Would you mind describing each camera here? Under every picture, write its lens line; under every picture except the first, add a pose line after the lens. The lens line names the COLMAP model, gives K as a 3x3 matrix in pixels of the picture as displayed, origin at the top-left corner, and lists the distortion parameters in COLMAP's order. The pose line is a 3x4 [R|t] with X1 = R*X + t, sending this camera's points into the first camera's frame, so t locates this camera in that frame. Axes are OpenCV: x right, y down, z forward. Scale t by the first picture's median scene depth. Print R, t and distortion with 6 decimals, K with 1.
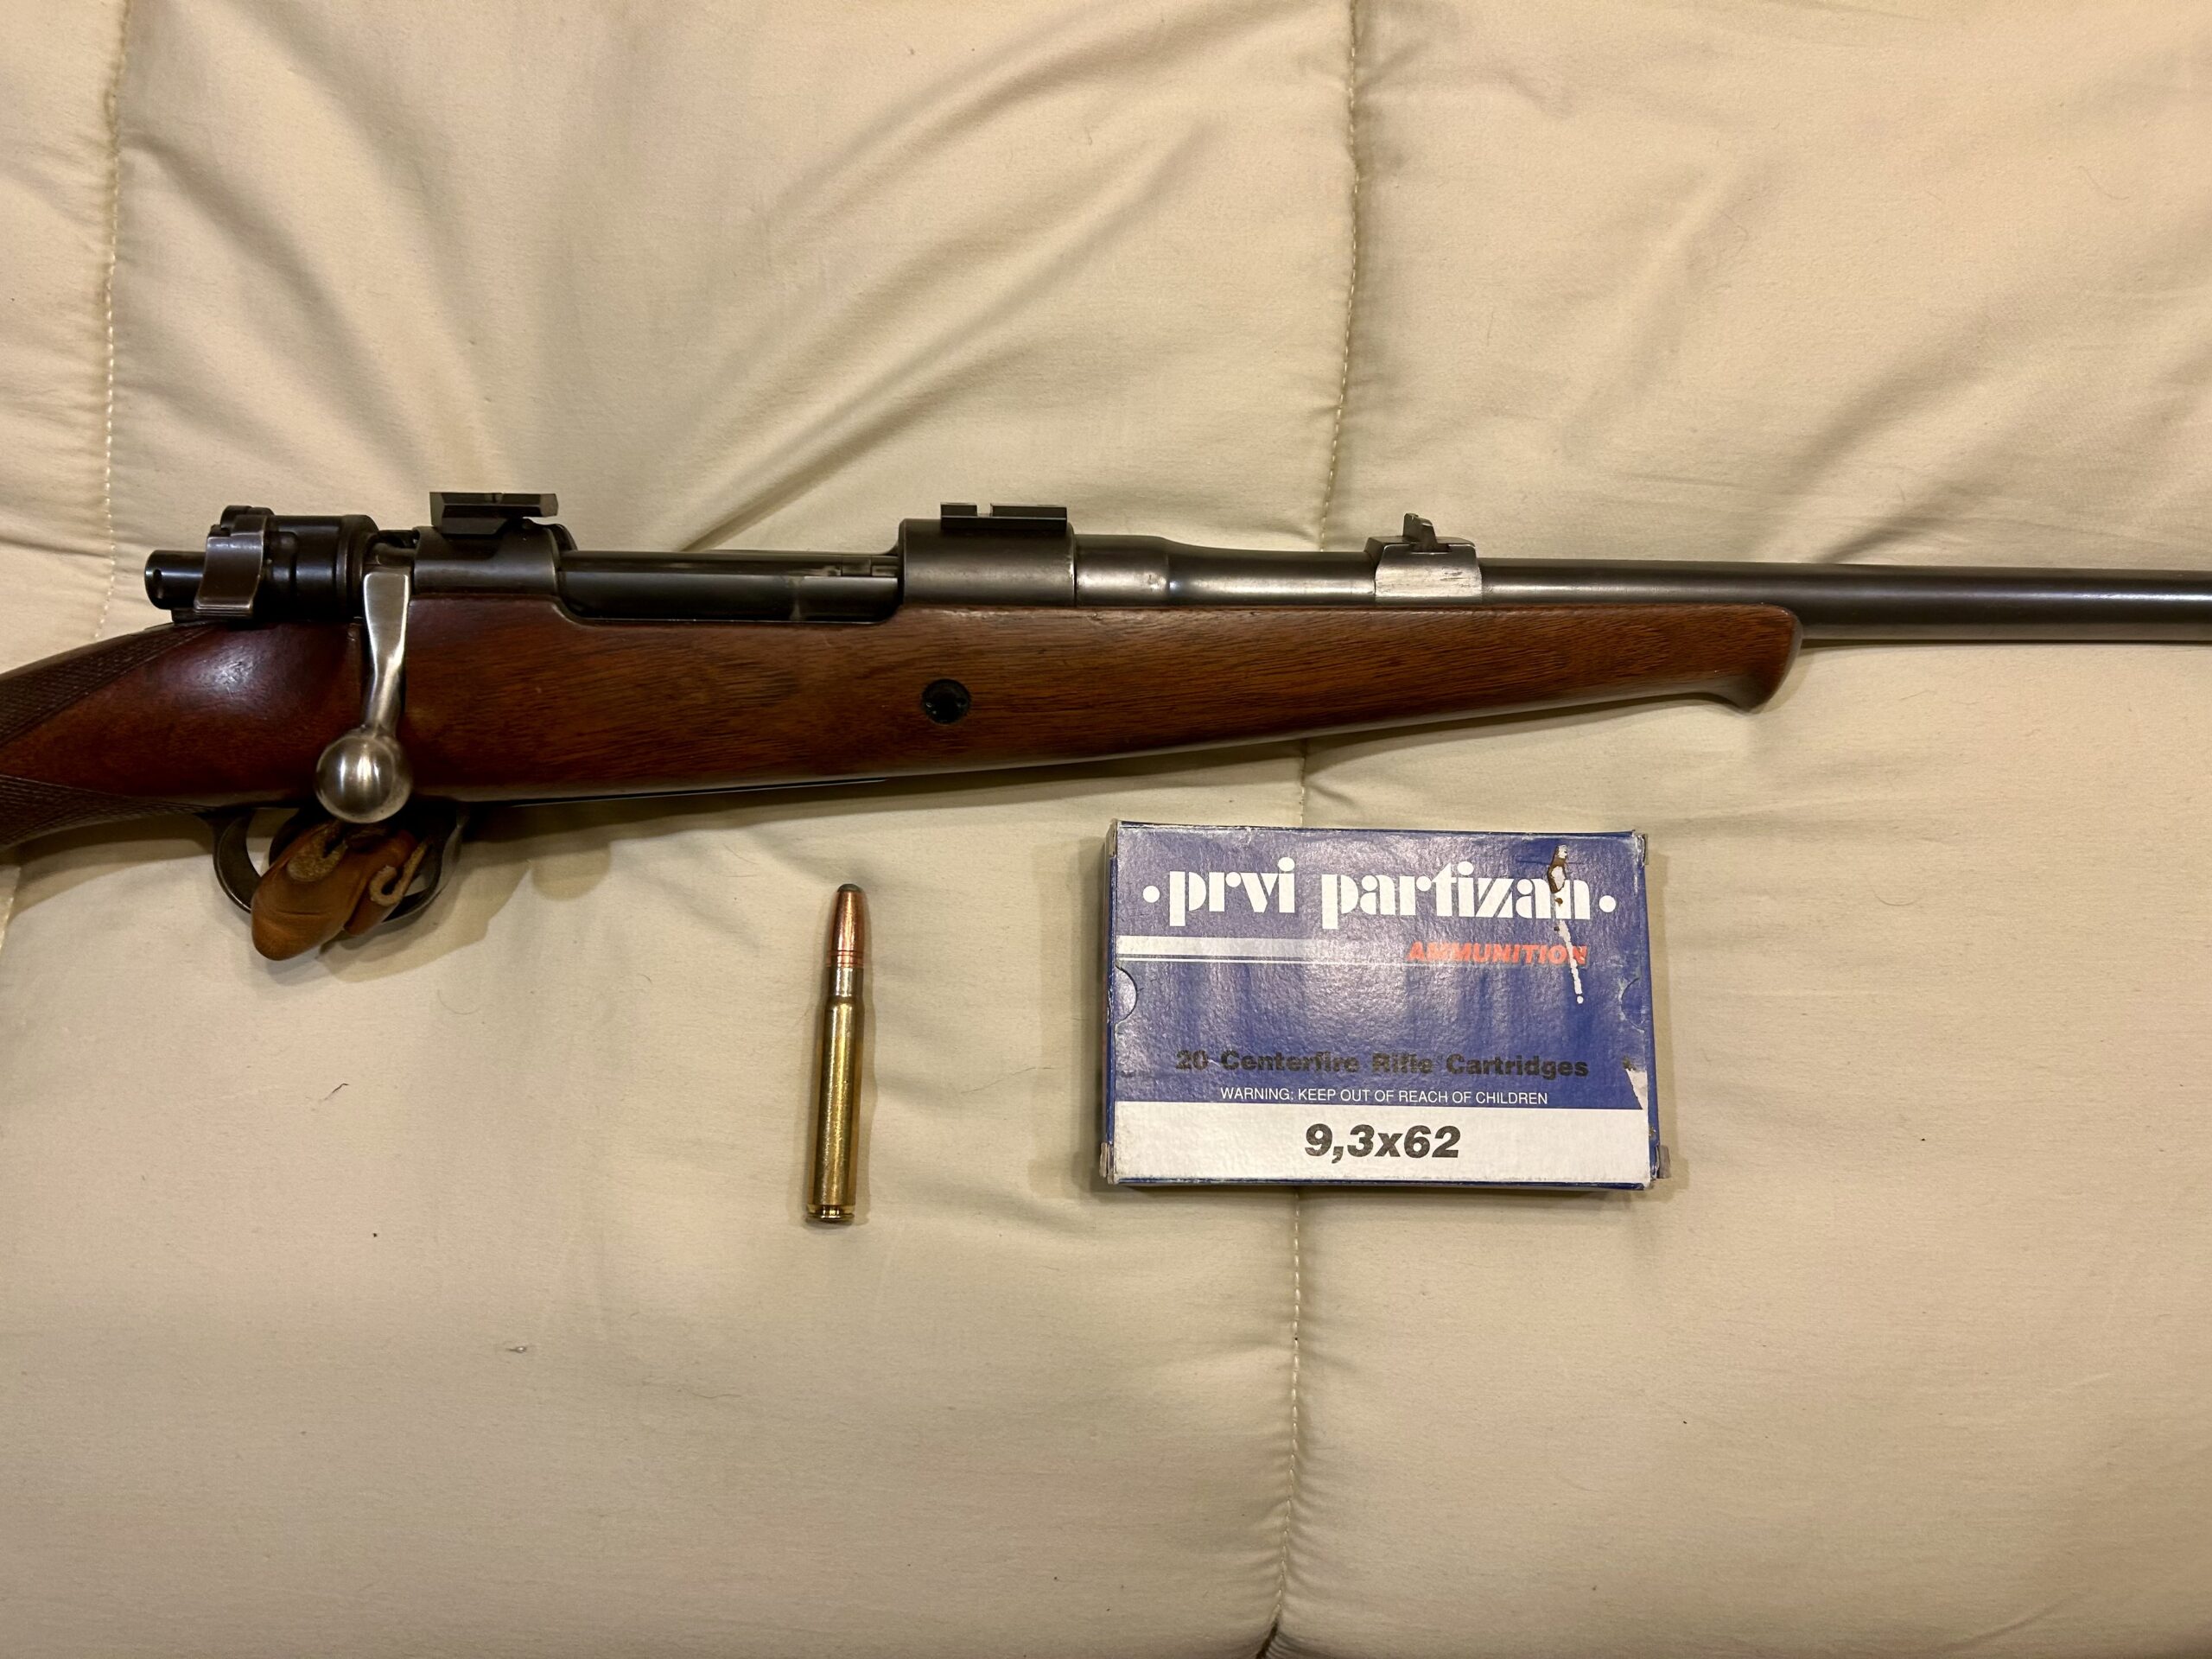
lens RADIAL K [[1719.5, 0, 1102.4], [0, 1719.5, 841.5], [0, 0, 1]] dist [0.038408, -0.059732]
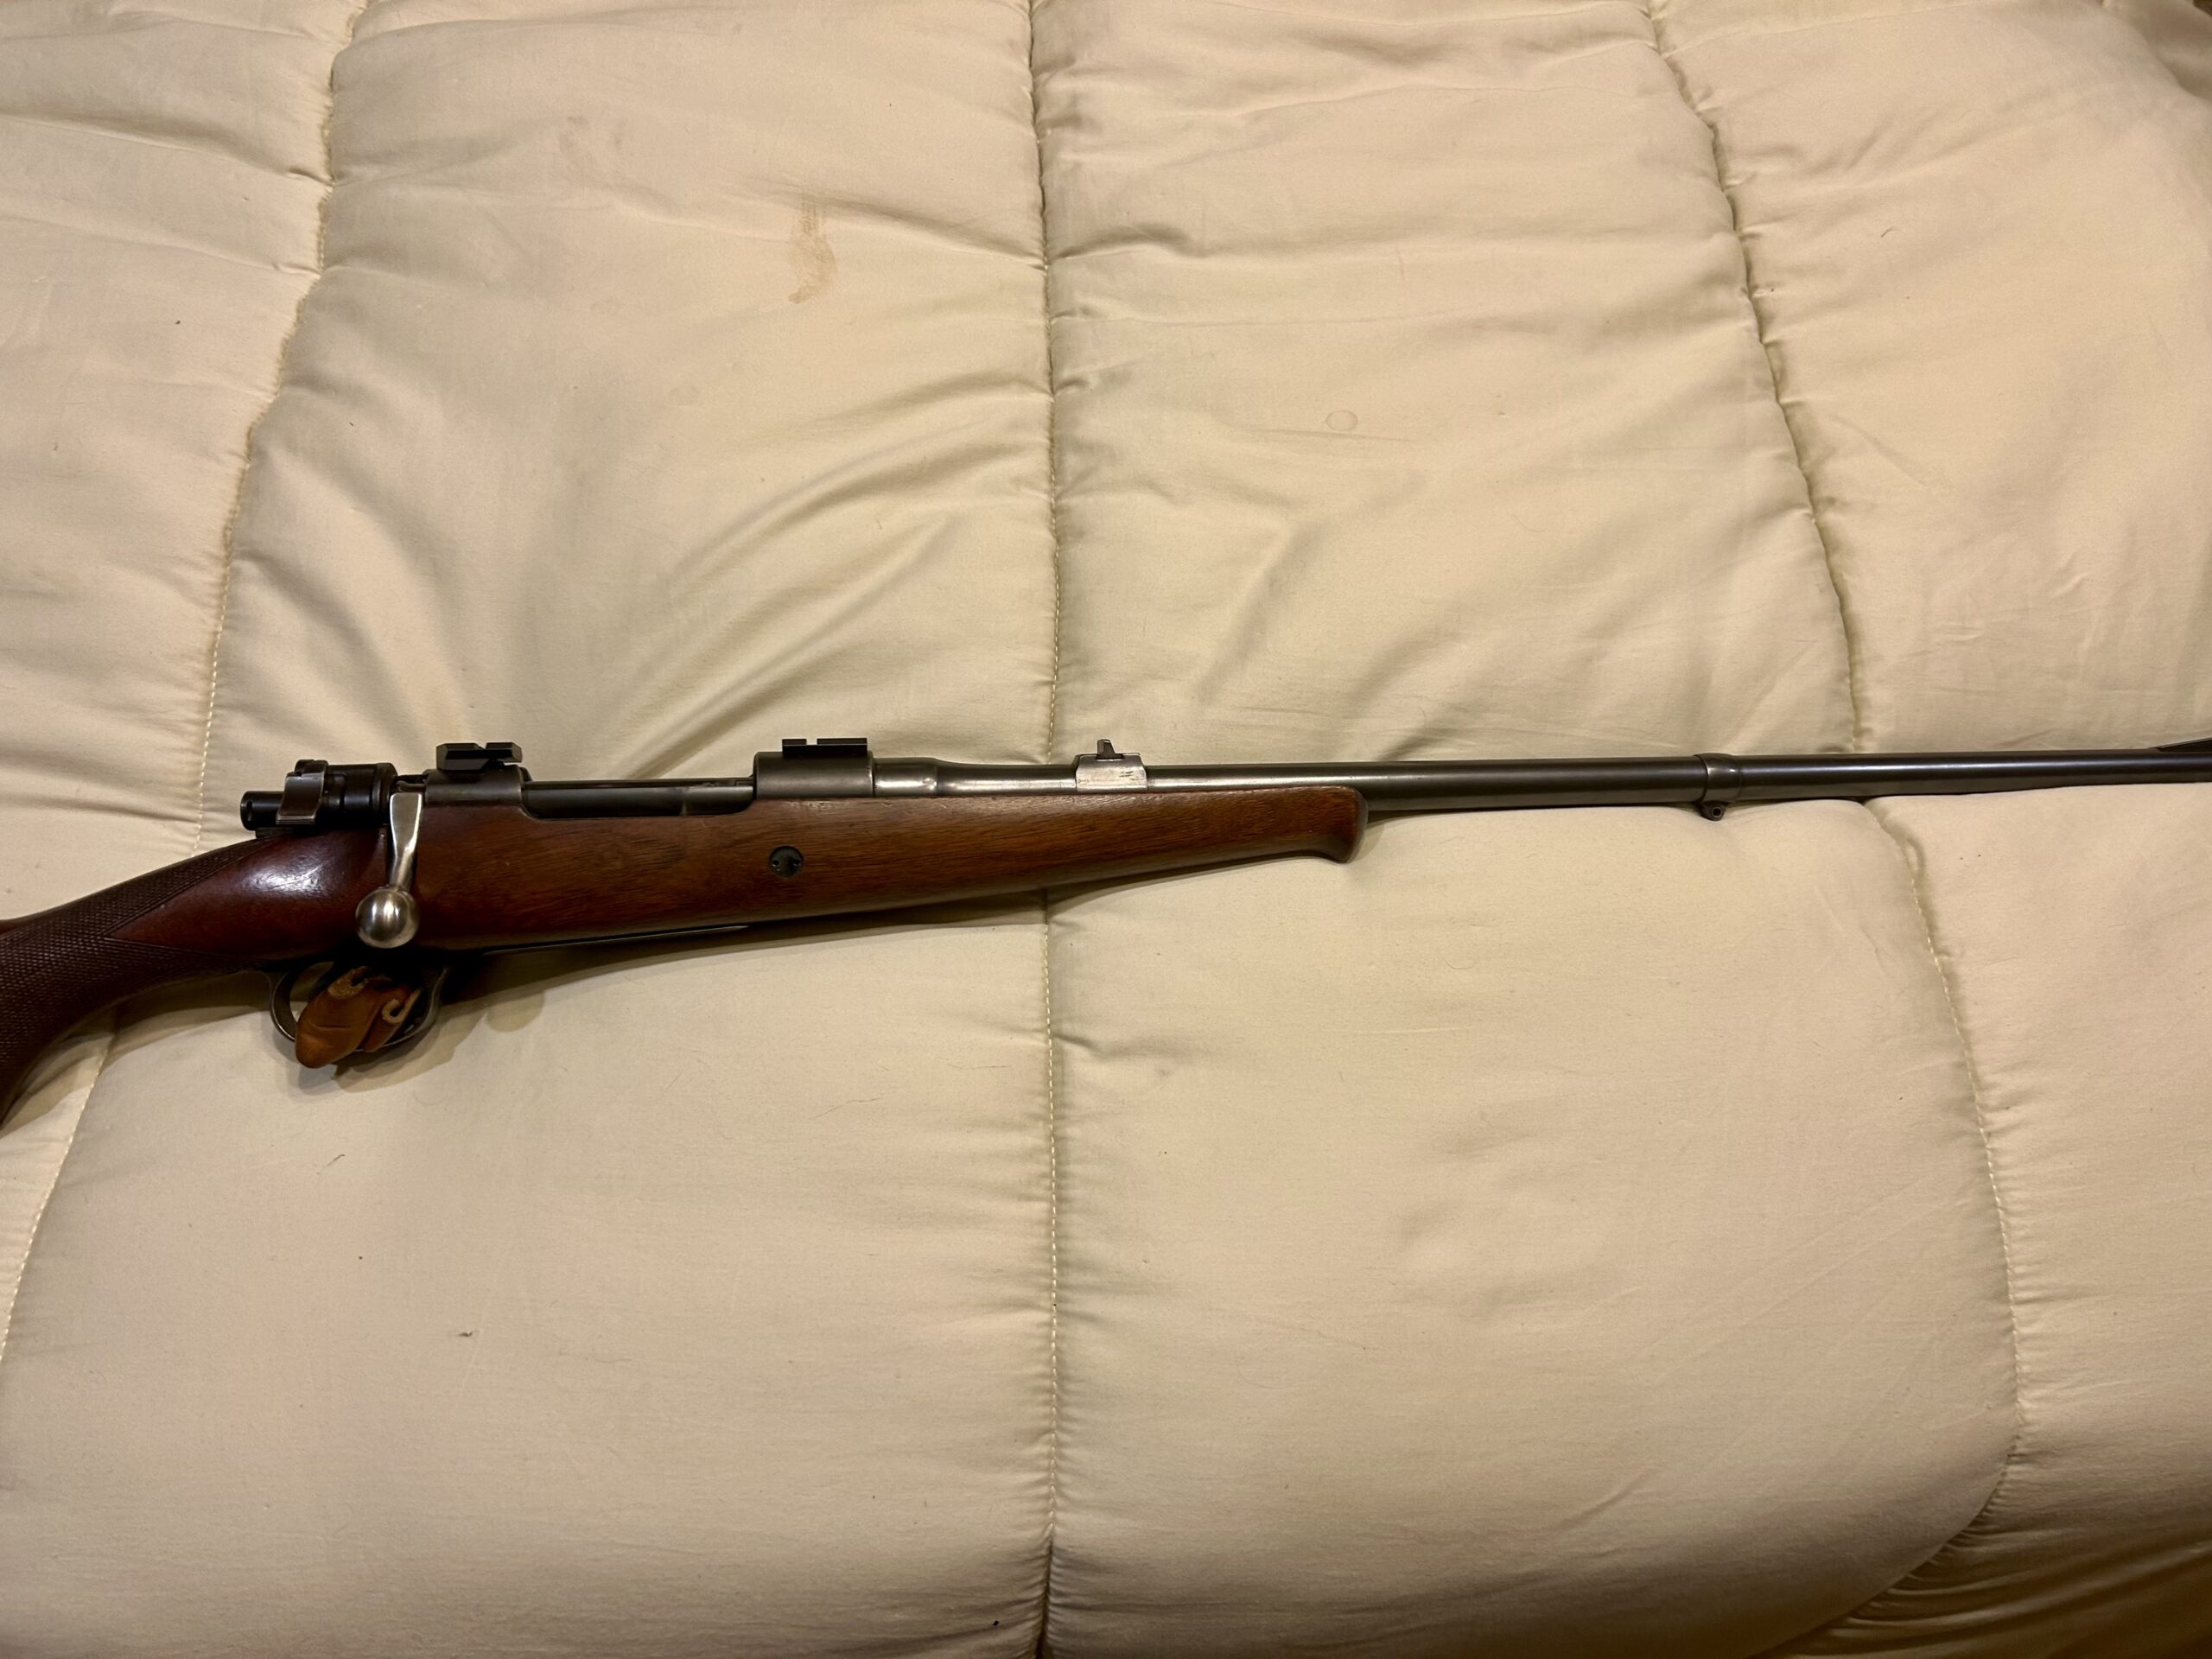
lens RADIAL K [[1799.8, 0, 1091.8], [0, 1799.8, 828.1], [0, 0, 1]] dist [0.012623, -0.011793]
pose [[0.997465, -0.049205, 0.051402, 0.087574], [0.063008, 0.946424, -0.316719, 0.376080], [-0.033064, 0.319155, 0.947125, -0.451239]]
